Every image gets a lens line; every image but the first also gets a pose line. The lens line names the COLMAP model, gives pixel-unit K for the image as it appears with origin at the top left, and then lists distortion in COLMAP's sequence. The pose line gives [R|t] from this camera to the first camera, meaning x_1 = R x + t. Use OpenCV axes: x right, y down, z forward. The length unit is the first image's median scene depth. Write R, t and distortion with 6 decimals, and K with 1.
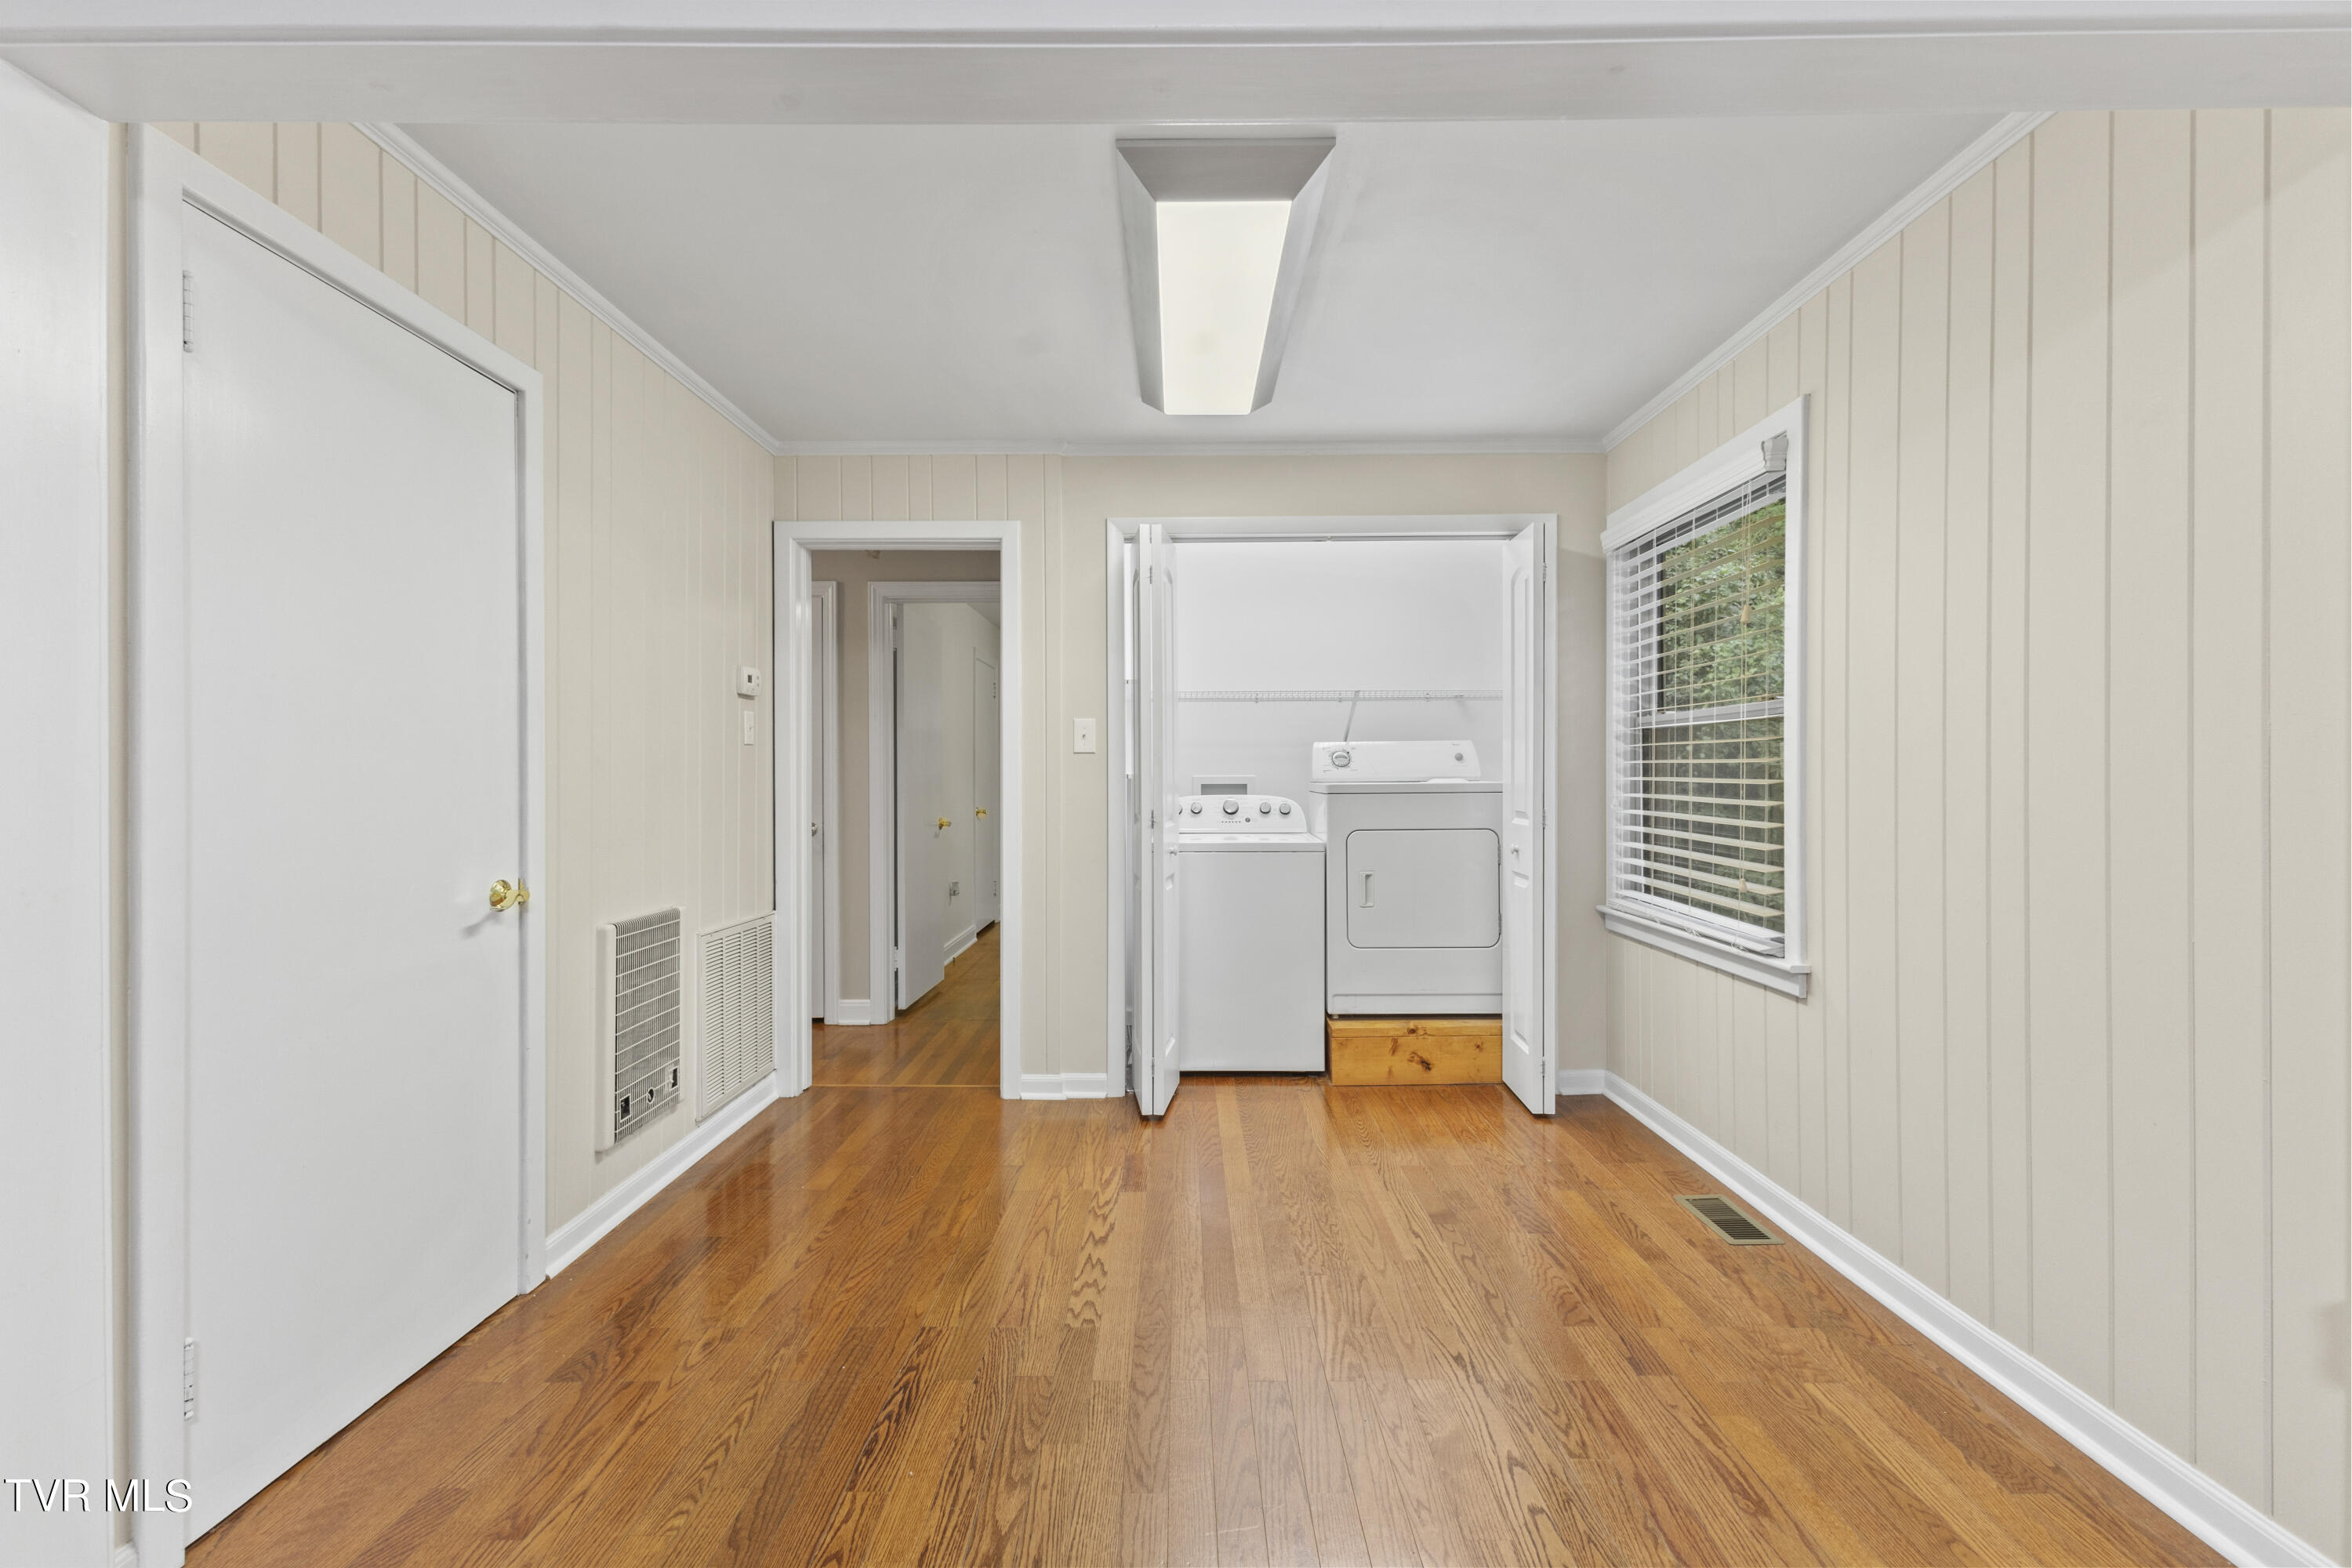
lens RADIAL K [[1011.6, 0, 1176.3], [0, 1011.6, 778.1], [0, 0, 1]] dist [0.008878, -0.000272]
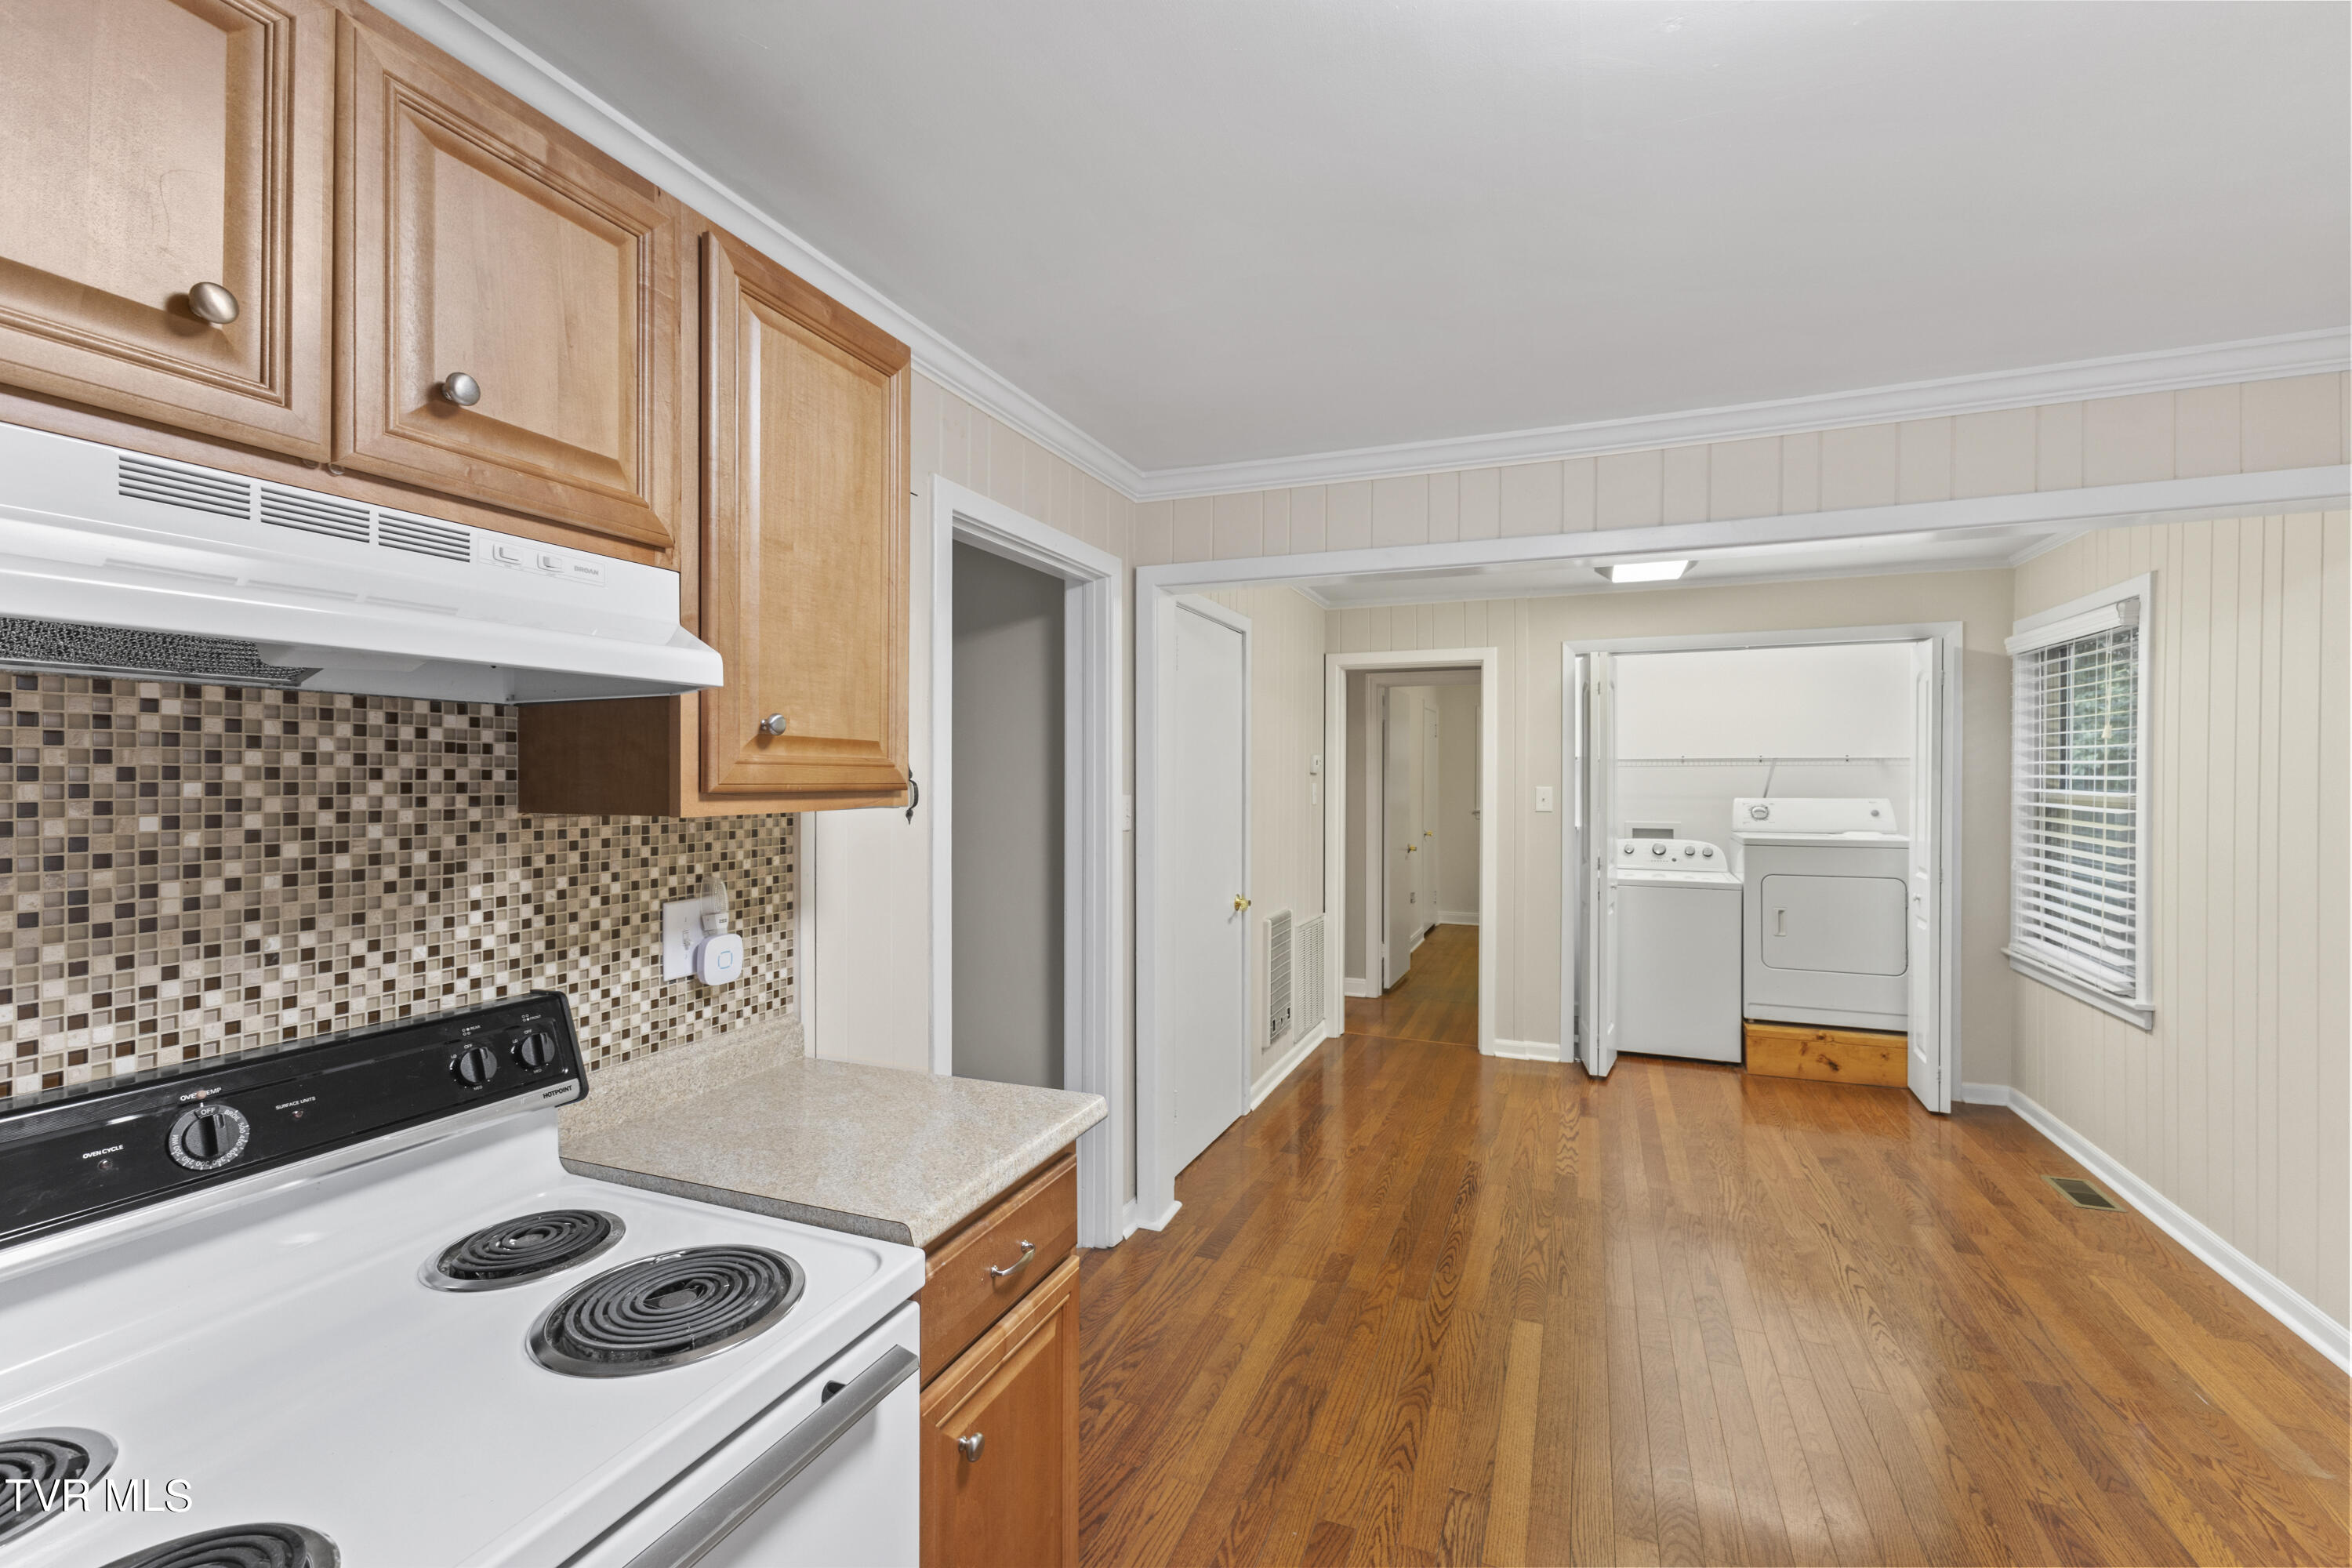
lens RADIAL K [[1011.6, 0, 1176.3], [0, 1011.6, 778.1], [0, 0, 1]] dist [0.008878, -0.000272]
pose [[0.927887, 0.006264, -0.372809, -0.042084], [-0.005452, 0.999980, 0.003232, -0.074474], [0.372821, -0.000966, 0.927903, -0.486696]]
